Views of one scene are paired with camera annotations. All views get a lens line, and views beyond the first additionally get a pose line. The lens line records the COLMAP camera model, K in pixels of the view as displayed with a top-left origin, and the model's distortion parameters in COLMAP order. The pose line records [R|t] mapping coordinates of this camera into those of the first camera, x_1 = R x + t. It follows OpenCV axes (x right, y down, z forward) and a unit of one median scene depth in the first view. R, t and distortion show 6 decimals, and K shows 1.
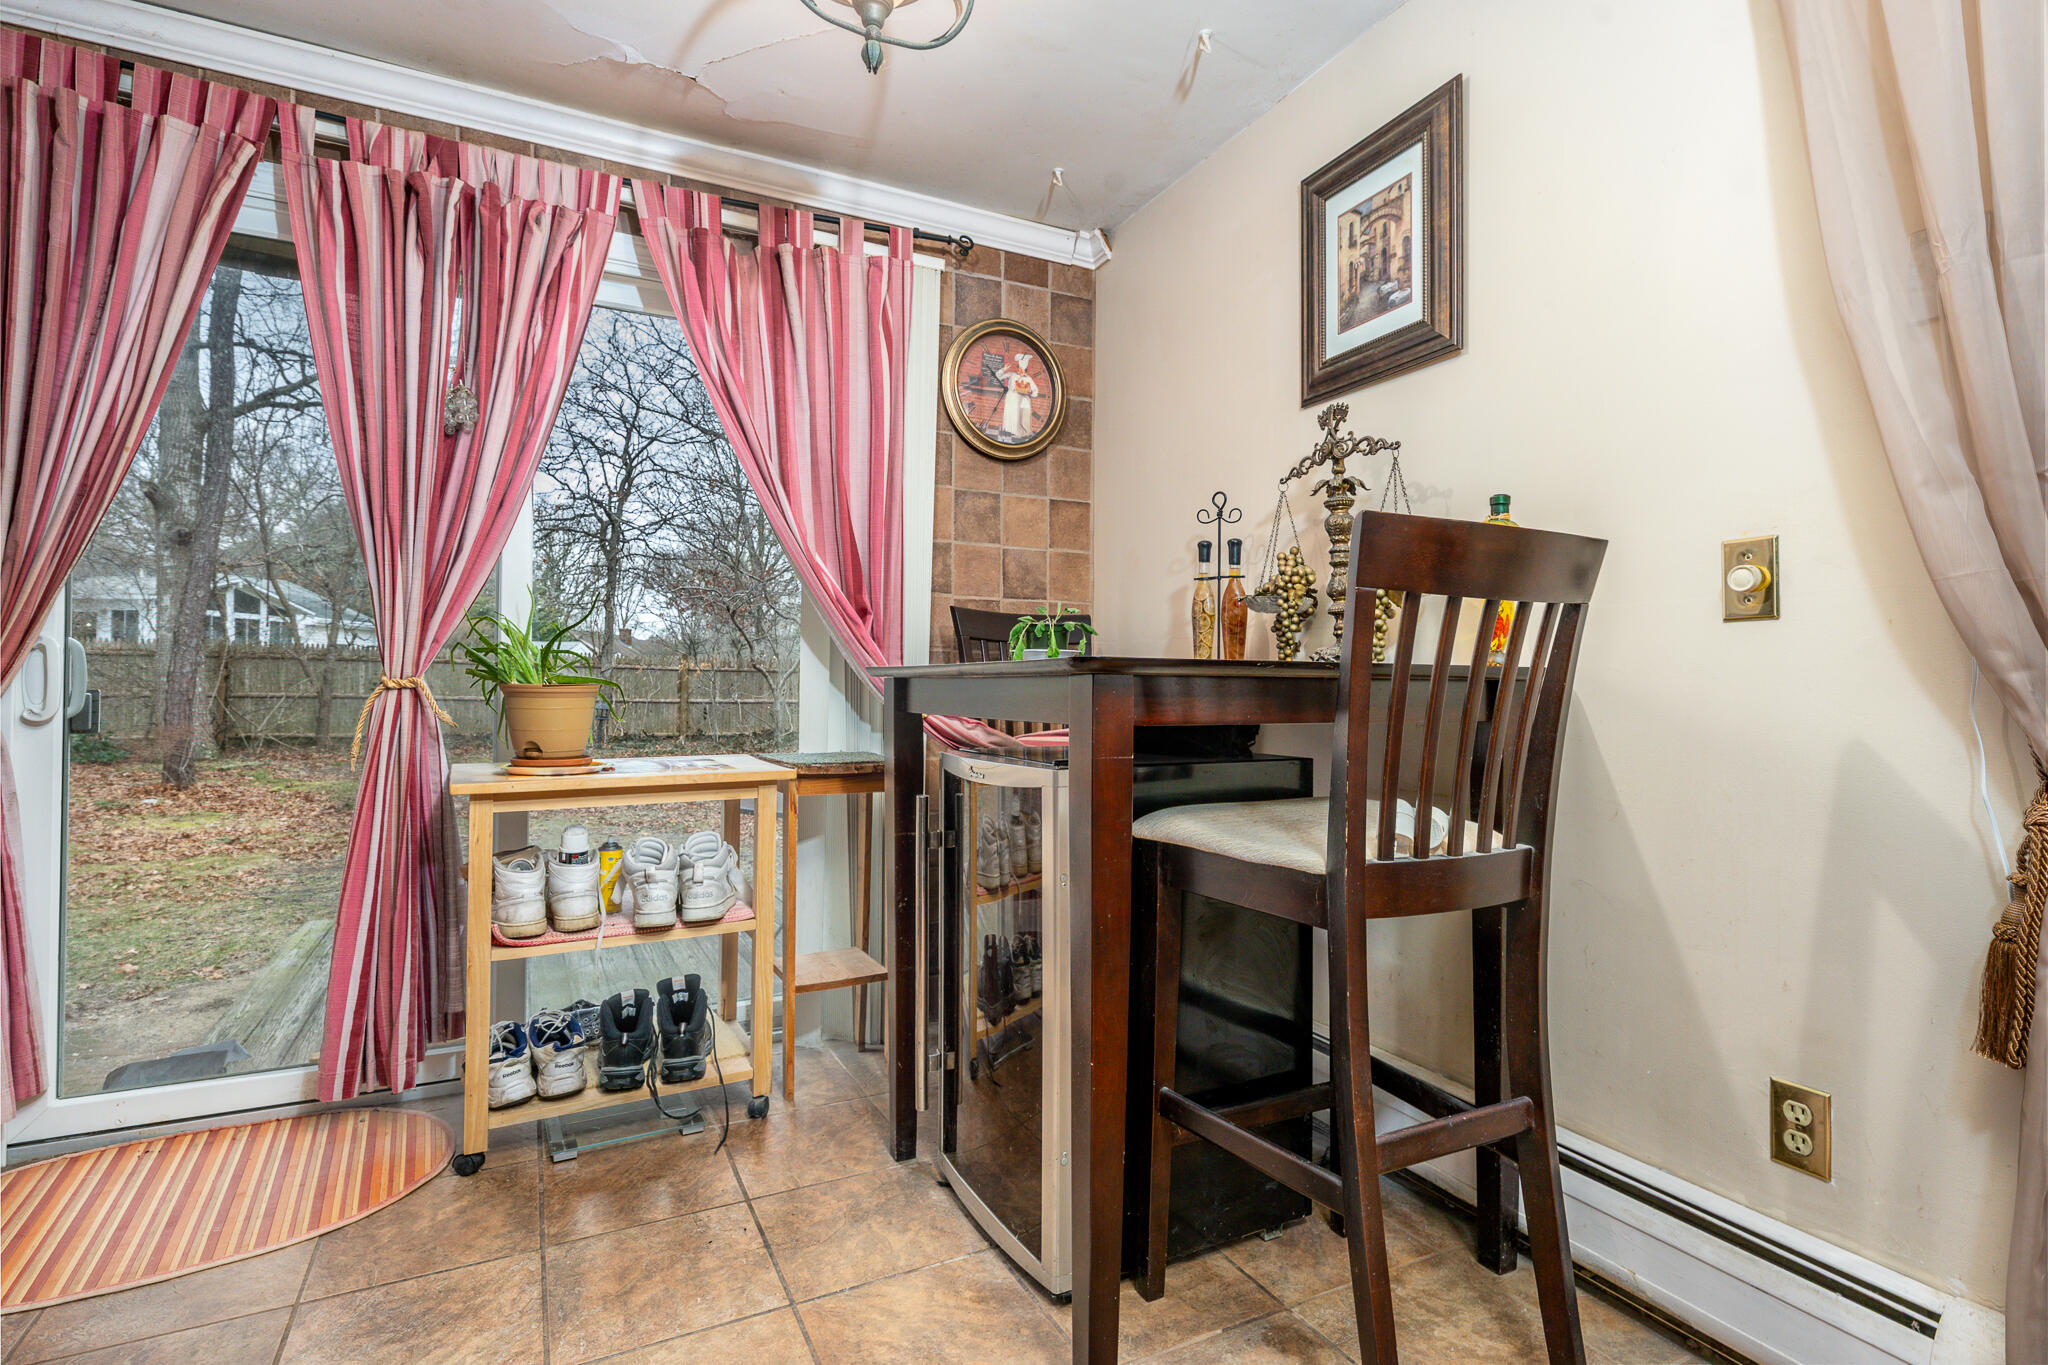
lens RADIAL K [[976.8, 0, 981.0], [0, 976.8, 669.8], [0, 0, 1]] dist [0.012449, 0.000475]
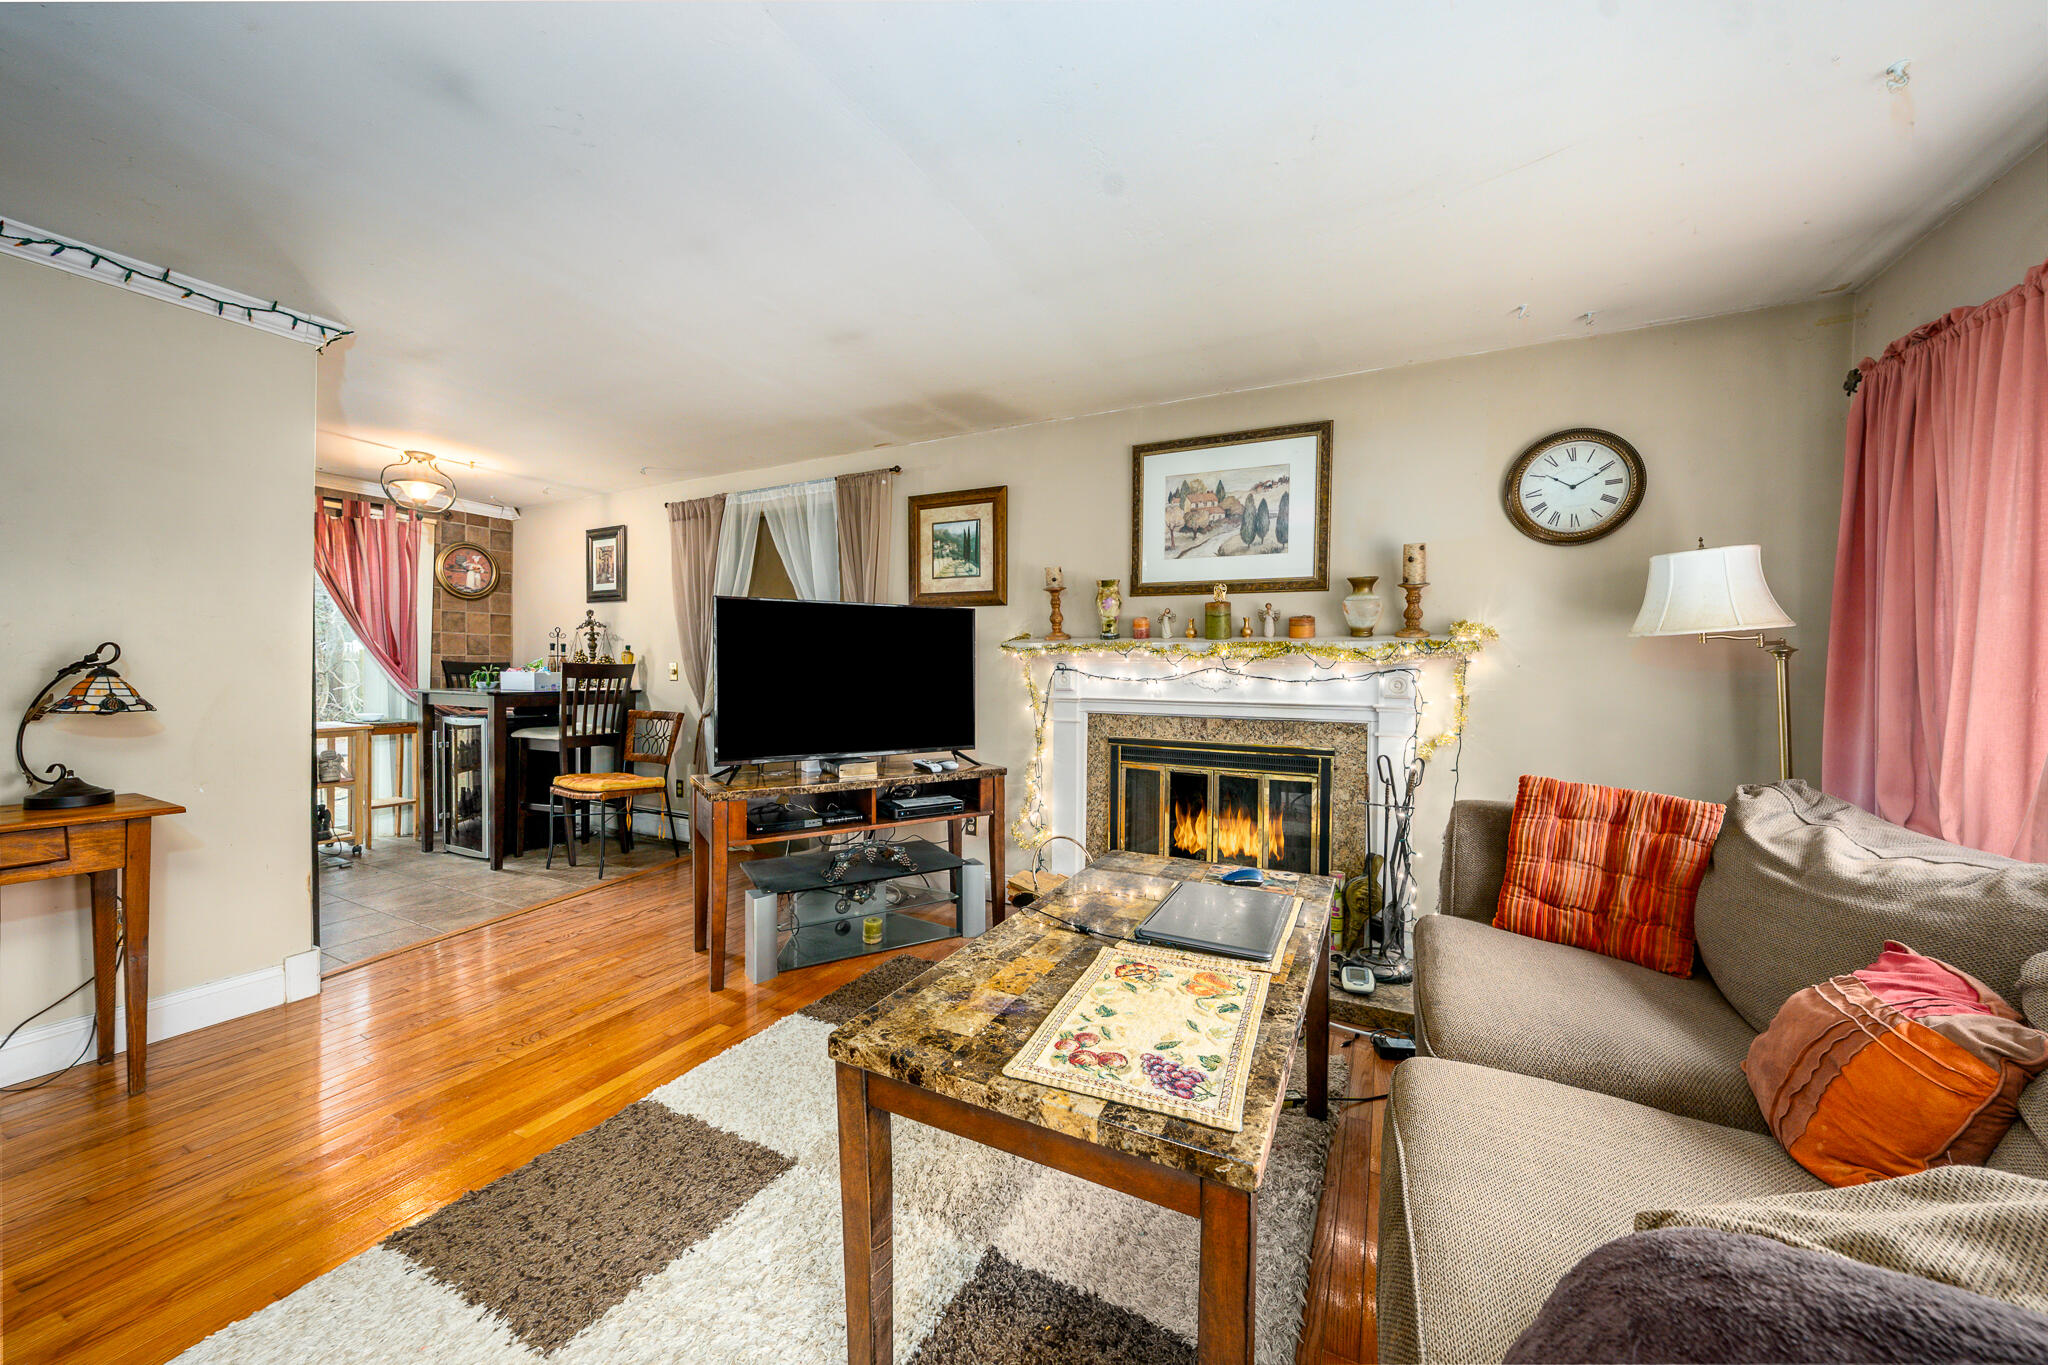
lens RADIAL K [[738.5, 0, 1024.0], [0, 738.5, 682.5], [0, 0, 1]] dist [-0.000125, 0.000269]
pose [[0.782416, -0.008362, 0.622699, -0.043576], [-0.015101, 0.999361, 0.032394, -0.097934], [-0.622573, -0.034749, 0.781790, -1.499096]]
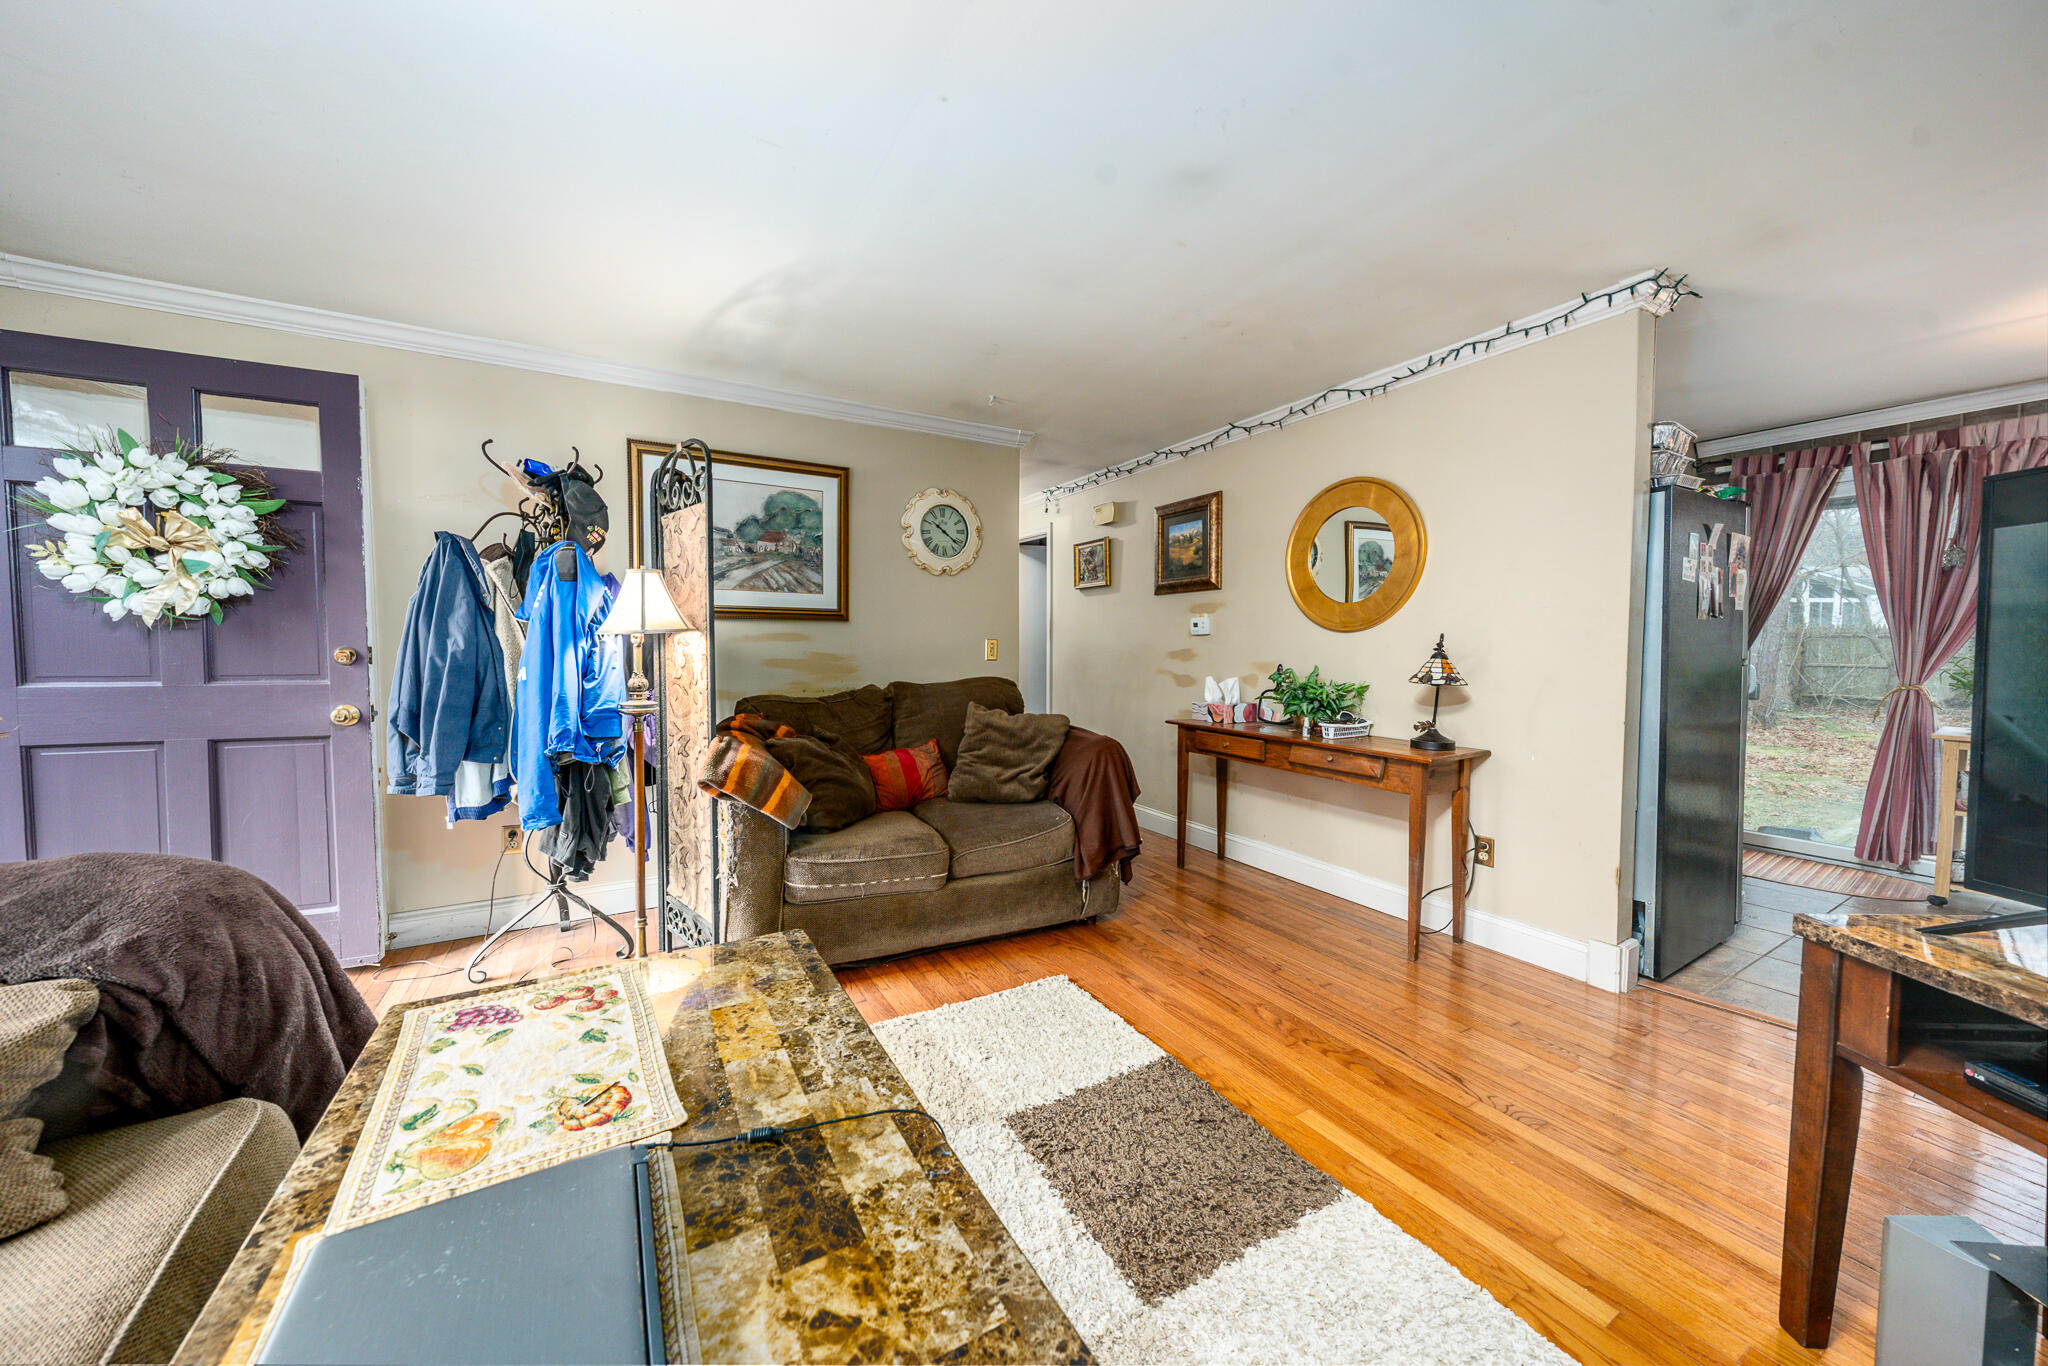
lens RADIAL K [[706.2, 0, 1008.6], [0, 706.2, 674.9], [0, 0, 1]] dist [-0.001746, -0.000115]
pose [[0.075692, 0.041202, -0.996280, 0.700157], [0.013139, 0.999018, 0.042314, -0.090477], [0.997045, -0.016293, 0.075077, -0.959643]]
